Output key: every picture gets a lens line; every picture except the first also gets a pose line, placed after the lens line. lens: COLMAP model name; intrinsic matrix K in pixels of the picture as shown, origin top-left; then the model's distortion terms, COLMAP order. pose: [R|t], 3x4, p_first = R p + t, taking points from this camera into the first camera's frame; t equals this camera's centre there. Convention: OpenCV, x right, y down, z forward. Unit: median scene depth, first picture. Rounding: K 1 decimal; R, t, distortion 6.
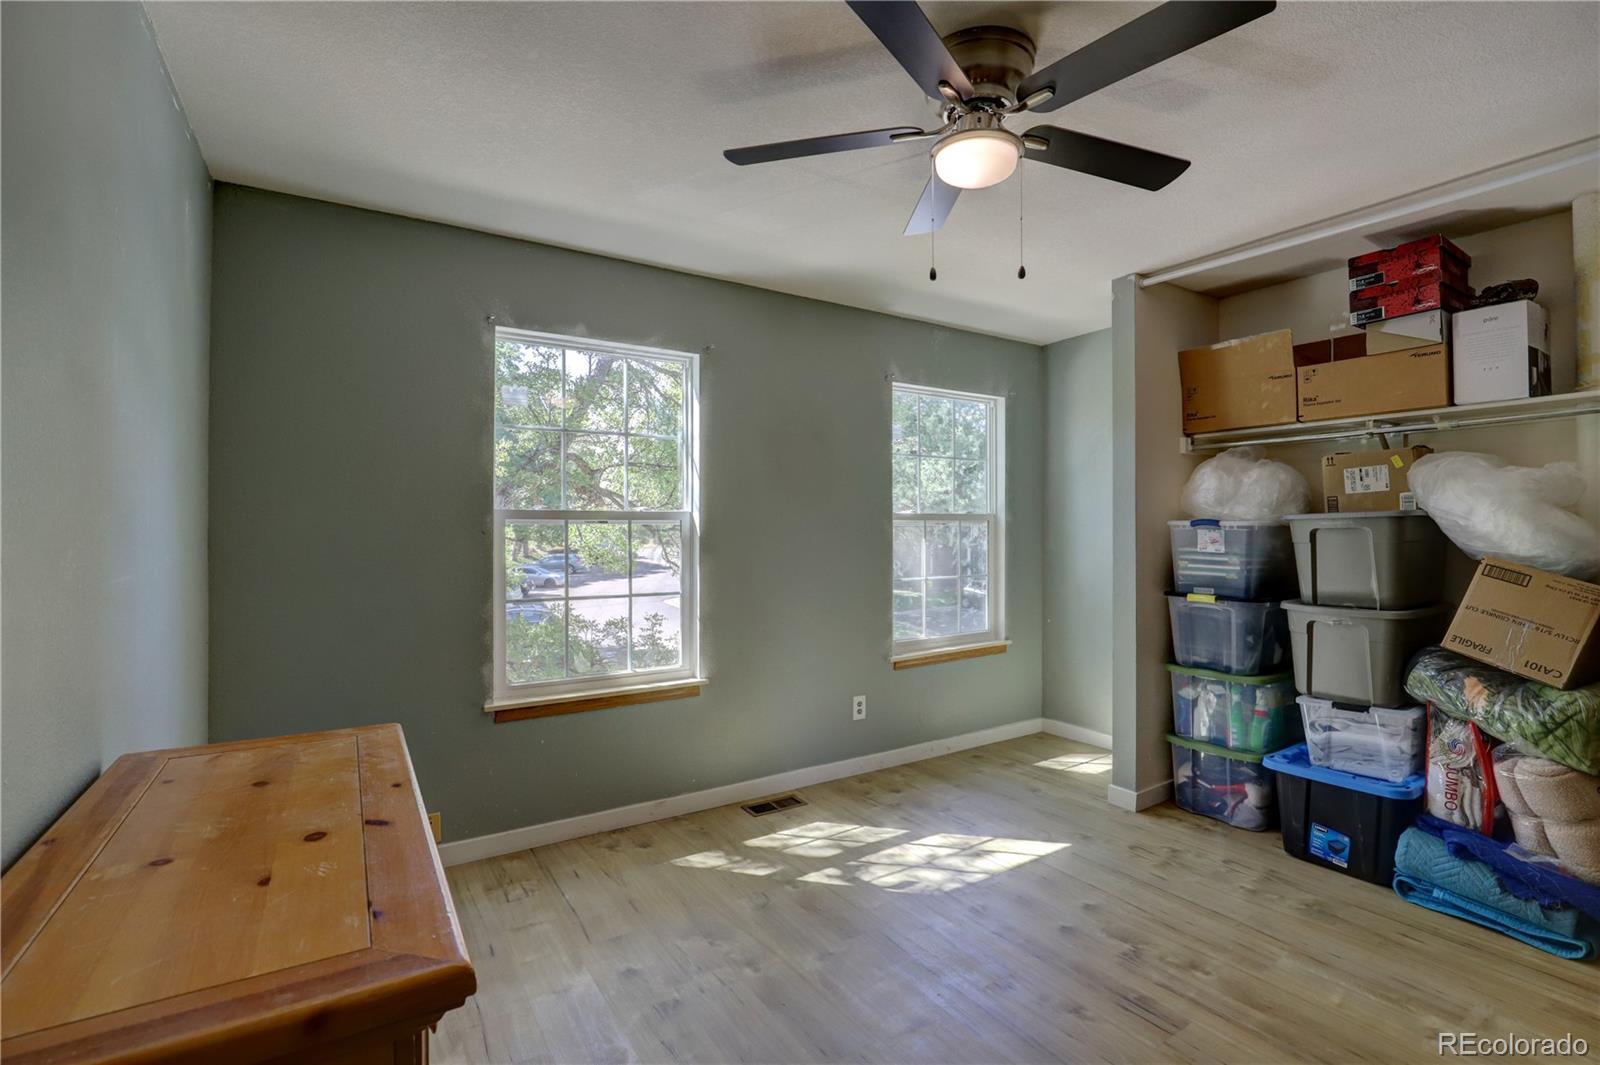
lens RADIAL K [[733.8, 0, 800.0], [0, 733.8, 532.5], [0, 0, 1]] dist [-0.036468, 0.006918]
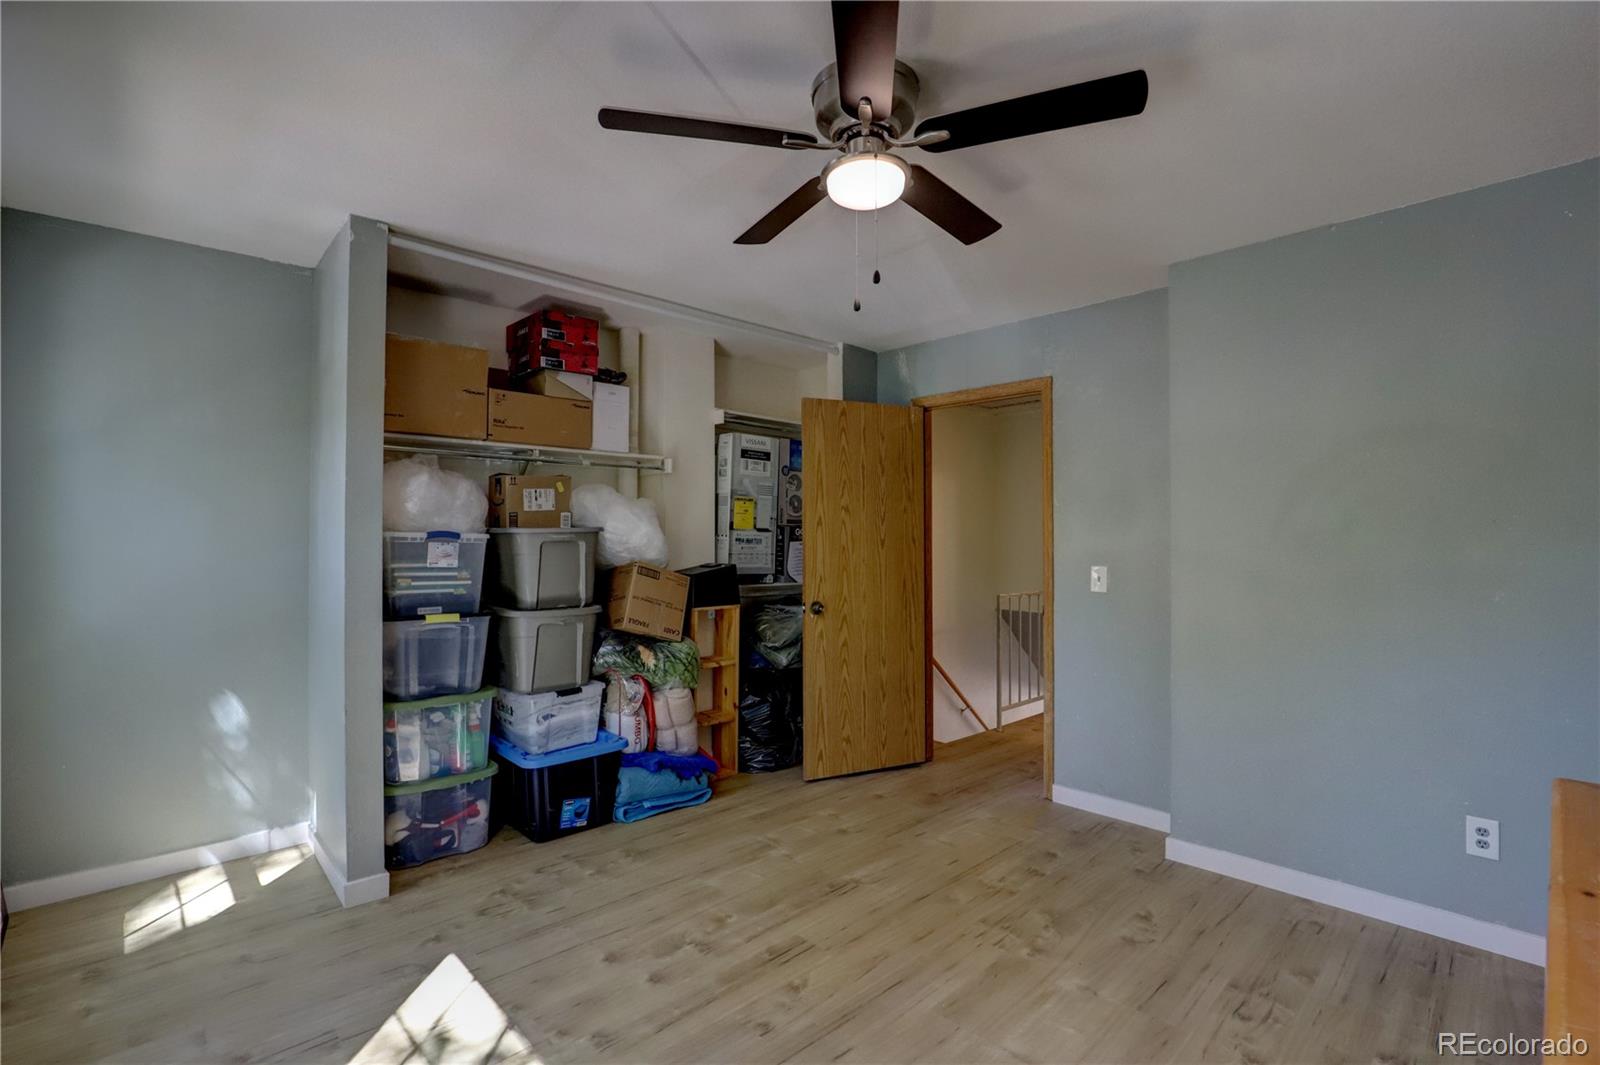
lens RADIAL K [[733.8, 0, 800.0], [0, 733.8, 532.5], [0, 0, 1]] dist [-0.036468, 0.006918]
pose [[-0.186256, 0.012732, 0.982419, -0.460574], [0.007122, 0.999907, -0.011609, -0.002989], [-0.982475, 0.004834, -0.186330, 0.795533]]
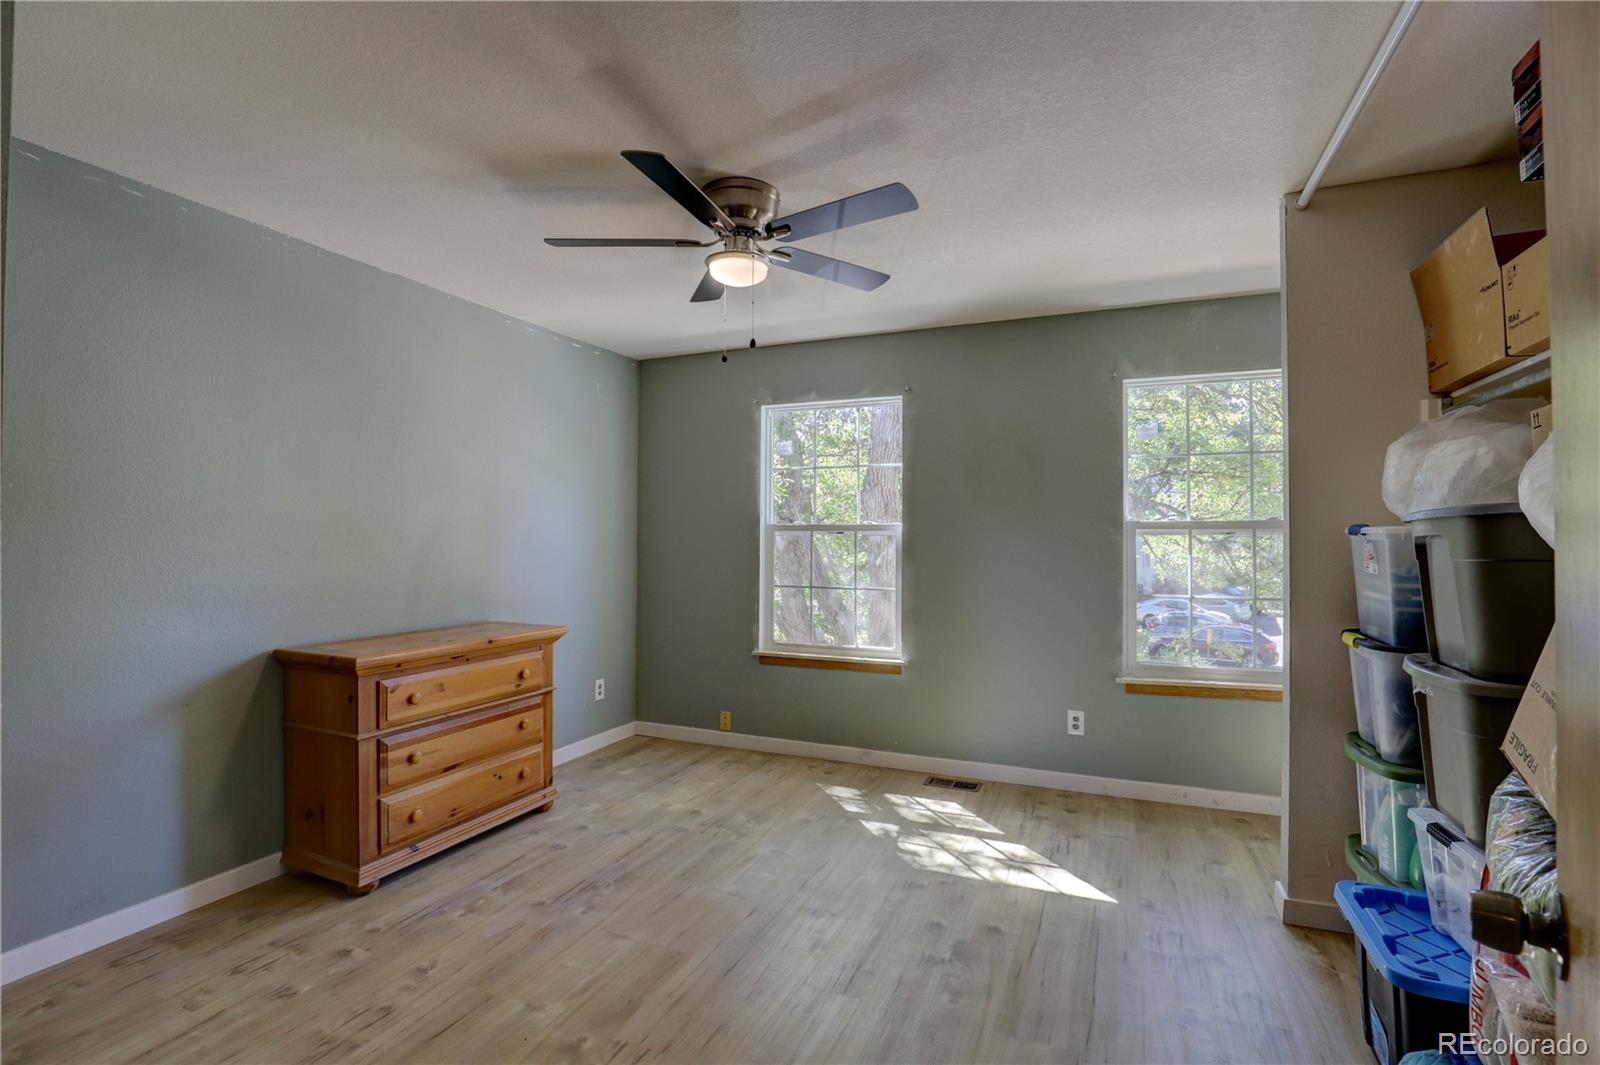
lens RADIAL K [[733.8, 0, 800.0], [0, 733.8, 532.5], [0, 0, 1]] dist [-0.036468, 0.006918]
pose [[0.552748, -0.005346, -0.833331, 0.907932], [-0.010173, 0.999862, -0.013162, 0.004391], [0.833286, 0.015753, 0.552617, 0.207559]]
